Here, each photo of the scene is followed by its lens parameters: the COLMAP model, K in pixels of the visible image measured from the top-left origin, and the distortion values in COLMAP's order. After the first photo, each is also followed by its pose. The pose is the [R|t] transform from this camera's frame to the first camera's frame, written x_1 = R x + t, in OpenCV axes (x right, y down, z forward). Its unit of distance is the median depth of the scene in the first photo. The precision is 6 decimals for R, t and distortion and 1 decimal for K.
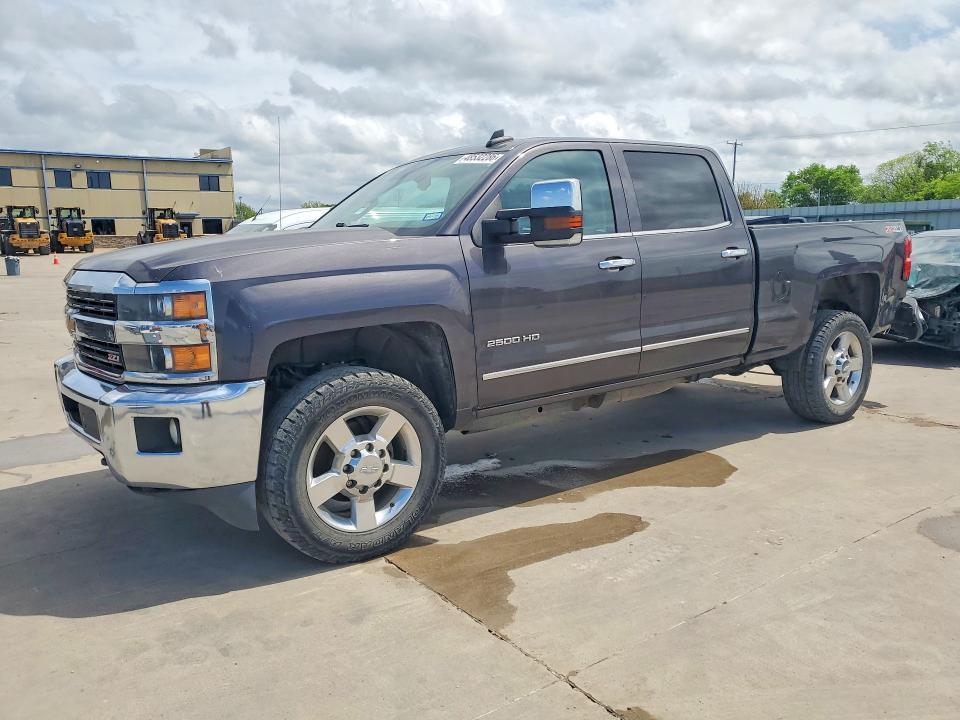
lens RADIAL K [[773.4, 0, 480.1], [0, 773.4, 343.3], [0, 0, 1]] dist [0.042861, 0.000423]
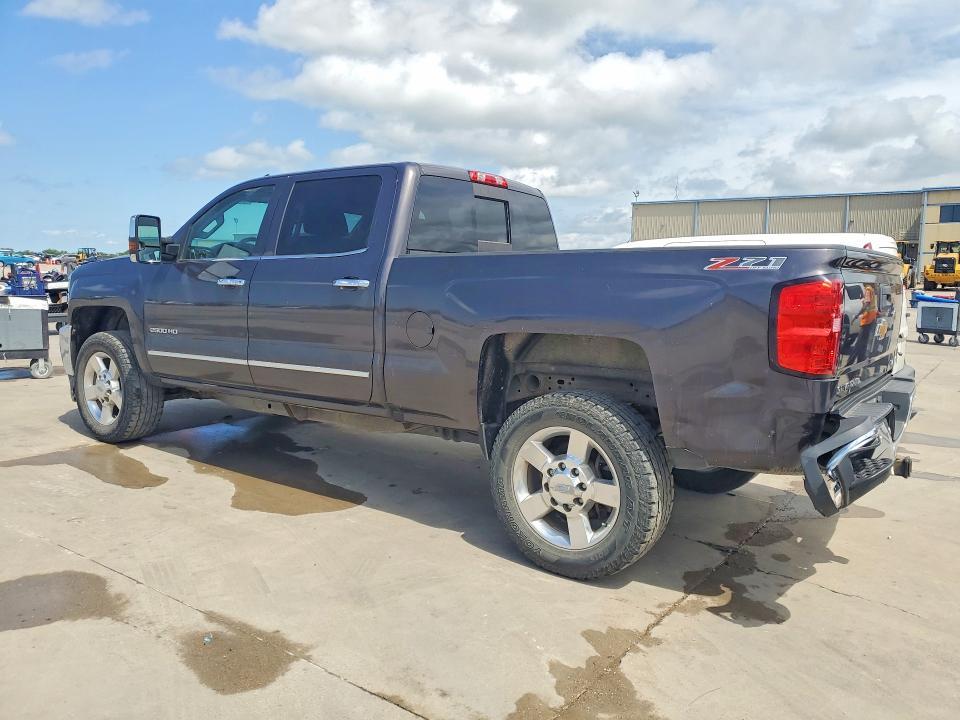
lens RADIAL K [[746.4, 0, 484.0], [0, 746.4, 373.3], [0, 0, 1]] dist [0.036658, -0.007791]
pose [[0.288035, 0.153711, -0.945203, 1.248801], [-0.158491, 0.981073, 0.111247, -0.142298], [0.944413, 0.117763, 0.306946, 0.953419]]
